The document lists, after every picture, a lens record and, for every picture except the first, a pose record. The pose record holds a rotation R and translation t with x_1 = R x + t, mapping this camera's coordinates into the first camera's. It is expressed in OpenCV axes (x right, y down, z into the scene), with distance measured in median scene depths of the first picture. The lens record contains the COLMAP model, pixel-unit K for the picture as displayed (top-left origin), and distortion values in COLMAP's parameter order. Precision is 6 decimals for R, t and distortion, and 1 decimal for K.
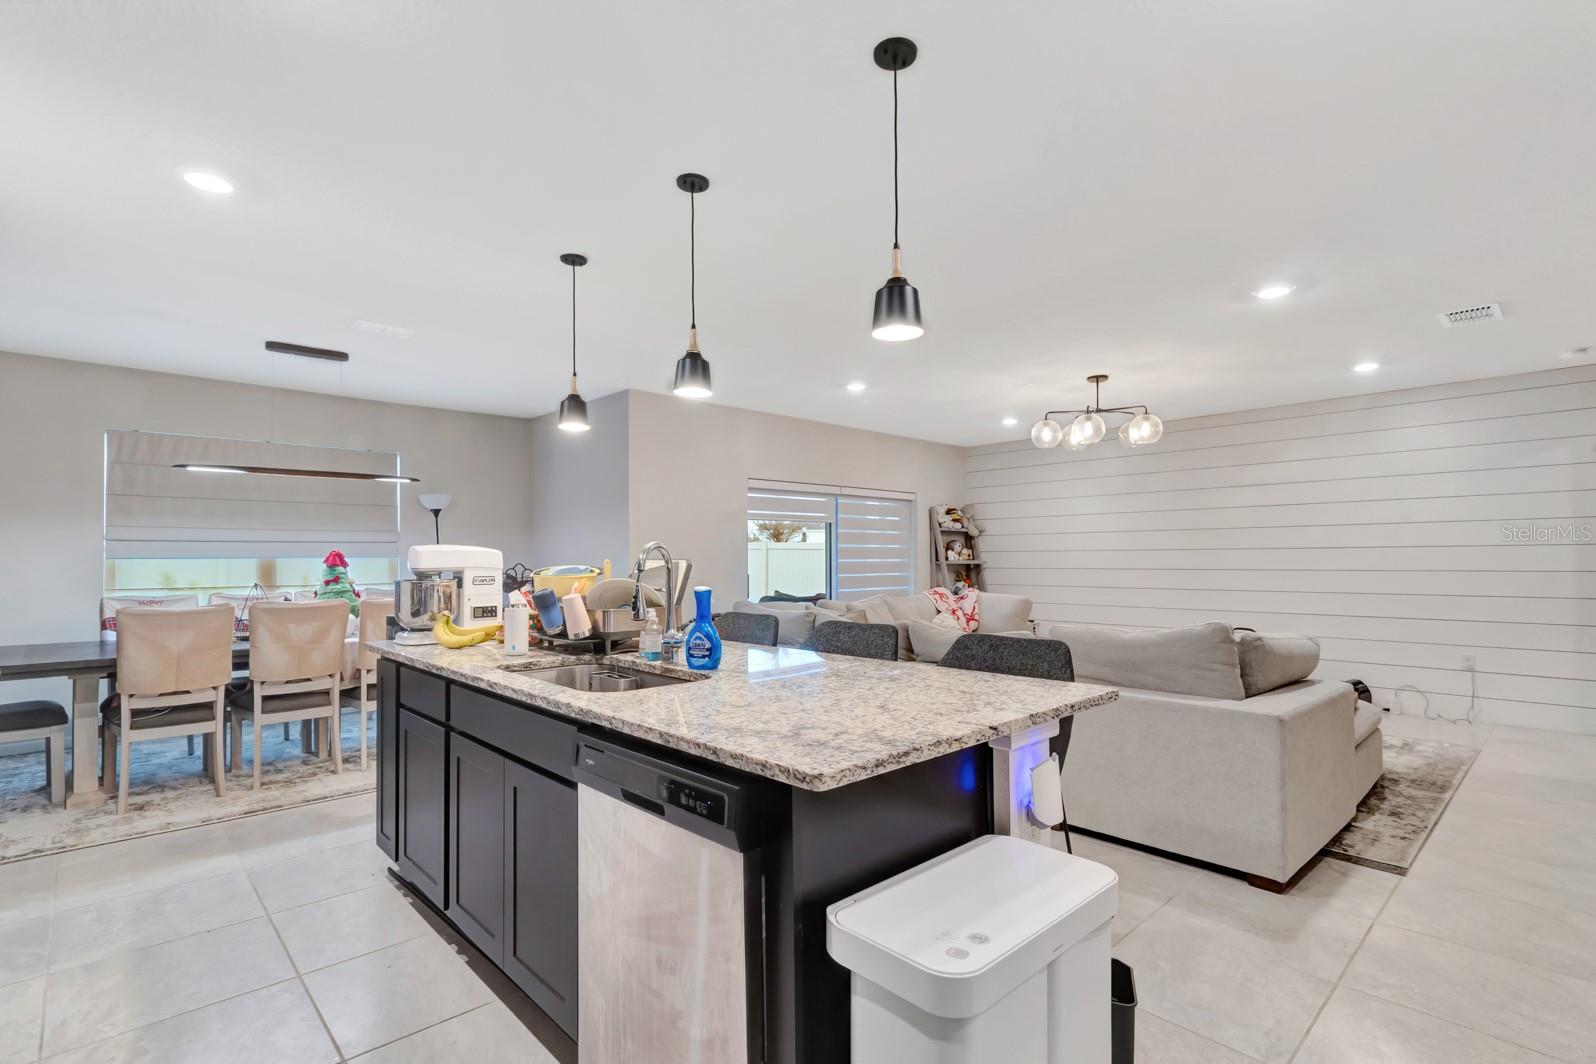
lens RADIAL K [[758.4, 0, 806.7], [0, 758.4, 542.8], [0, 0, 1]] dist [0.005247, 0.000743]
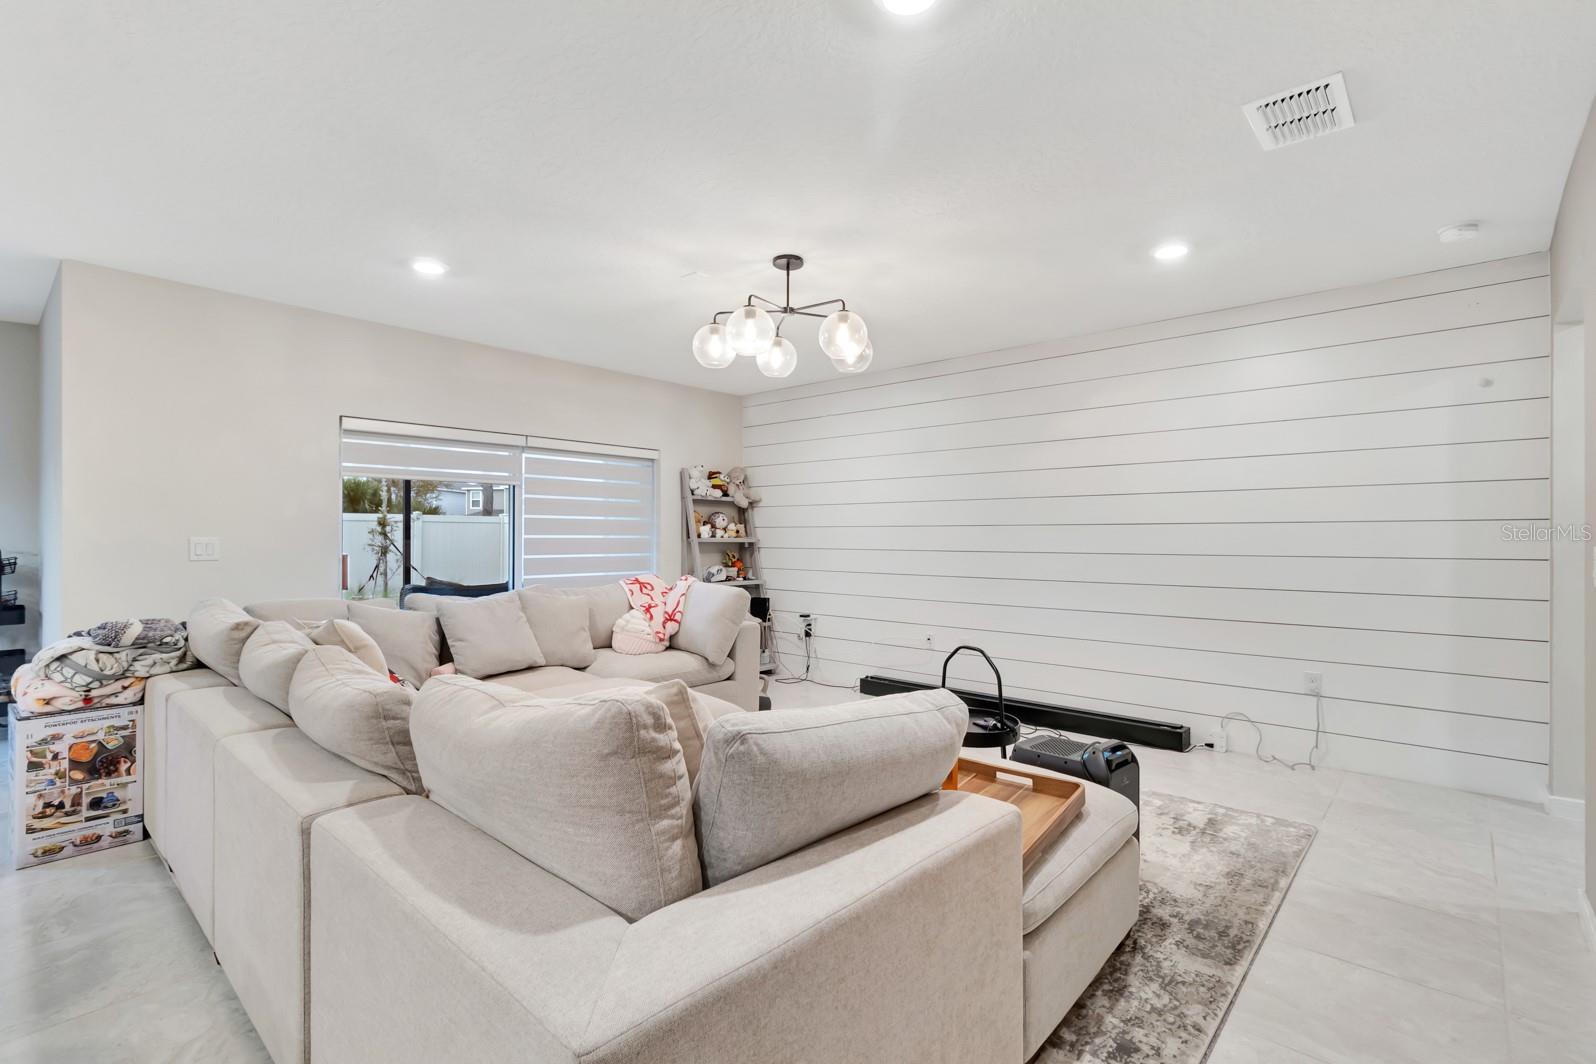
lens RADIAL K [[758.4, 0, 788.5], [0, 758.4, 529.4], [0, 0, 1]] dist [0.005247, 0.000743]
pose [[0.996863, 0.008170, 0.078724, 0.264545], [-0.009109, 0.999891, 0.011584, 0.006045], [-0.078621, -0.012265, 0.996829, 0.270926]]
